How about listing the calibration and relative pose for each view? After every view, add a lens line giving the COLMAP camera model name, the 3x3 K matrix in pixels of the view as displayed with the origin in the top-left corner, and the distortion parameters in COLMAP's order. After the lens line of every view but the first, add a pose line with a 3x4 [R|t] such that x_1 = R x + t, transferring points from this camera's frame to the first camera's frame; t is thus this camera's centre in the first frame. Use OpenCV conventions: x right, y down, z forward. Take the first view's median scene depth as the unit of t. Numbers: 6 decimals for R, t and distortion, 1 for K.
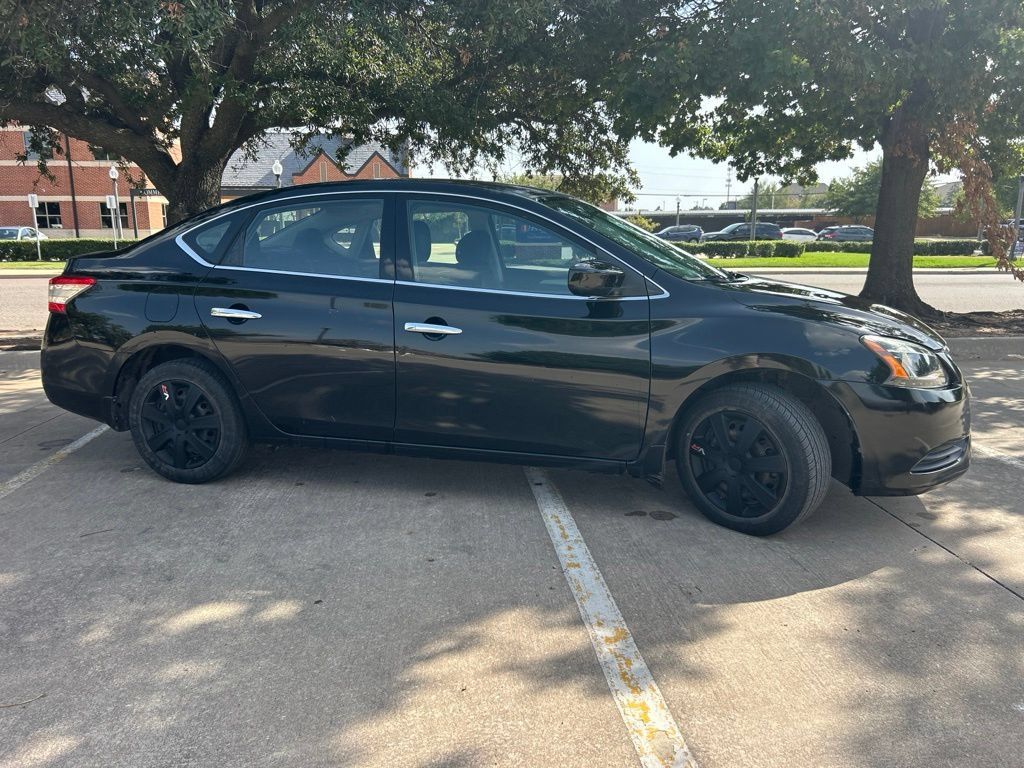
lens RADIAL K [[781.5, 0, 512.1], [0, 781.5, 384.2], [0, 0, 1]] dist [0.042906, -0.045113]
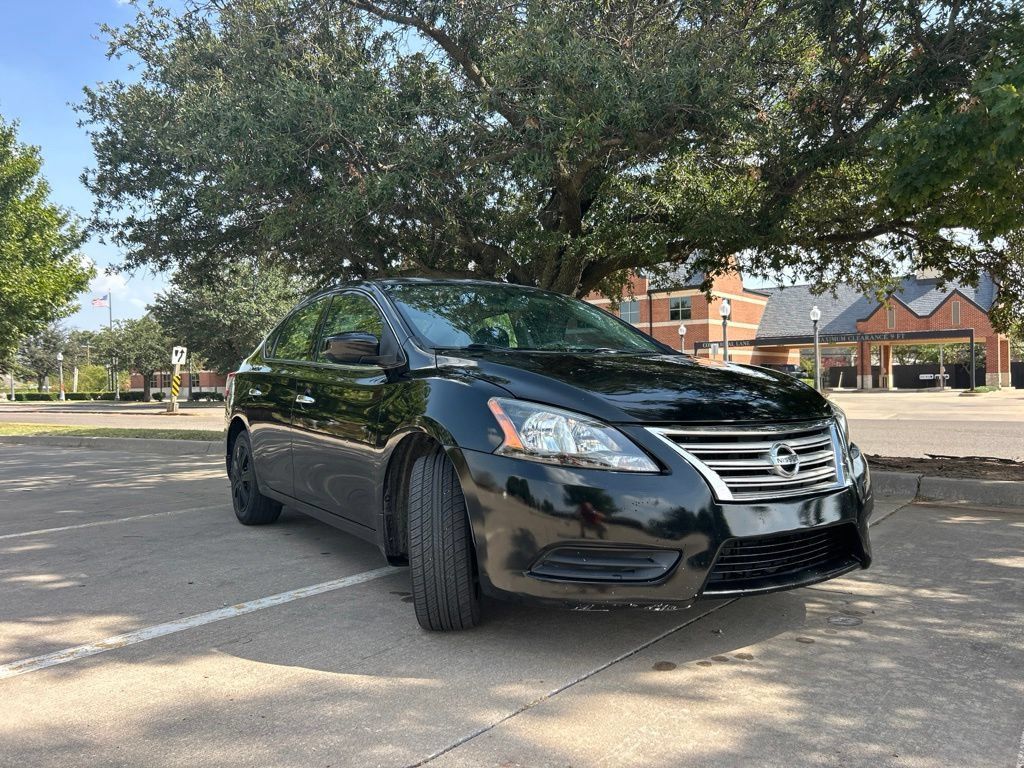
lens RADIAL K [[781.5, 0, 509.9], [0, 781.5, 386.0], [0, 0, 1]] dist [0.042906, -0.045113]
pose [[0.728610, -0.010751, -0.684845, 0.902929], [-0.119692, 0.982493, -0.142765, 0.037759], [0.674390, 0.185991, 0.714567, 0.358310]]
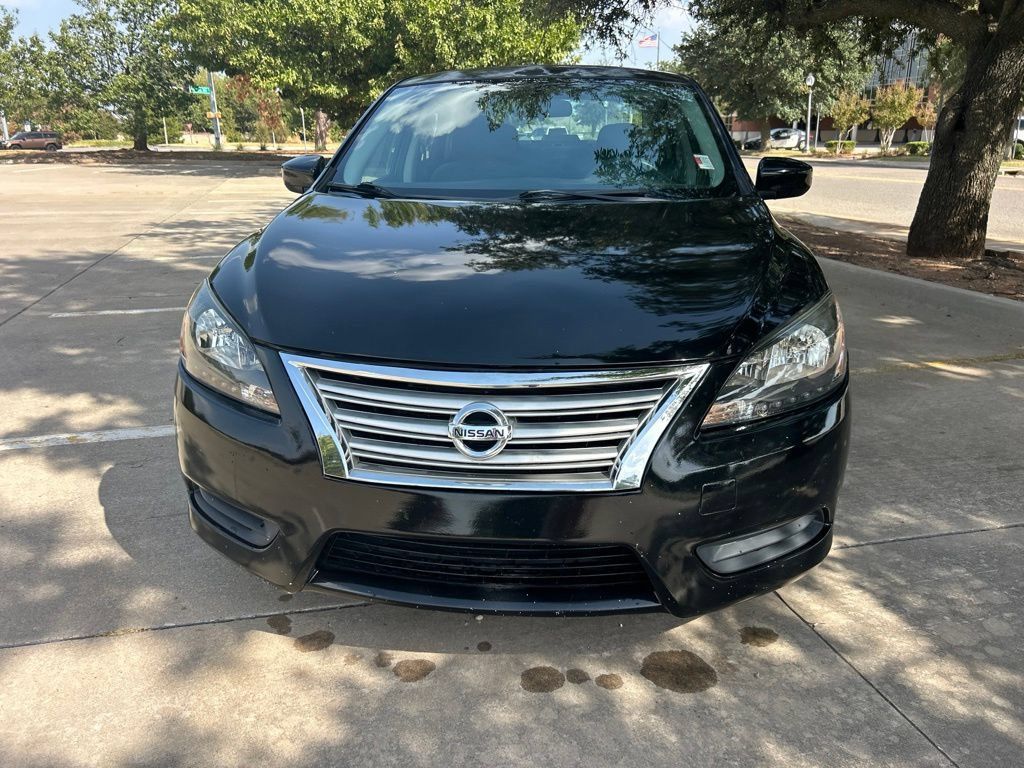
lens RADIAL K [[781.5, 0, 505.7], [0, 781.5, 388.6], [0, 0, 1]] dist [0.042906, -0.045113]
pose [[0.134717, 0.308768, -0.941548, 1.028313], [-0.192975, 0.940192, 0.280712, -0.190106], [0.971911, 0.143879, 0.186244, 0.988707]]
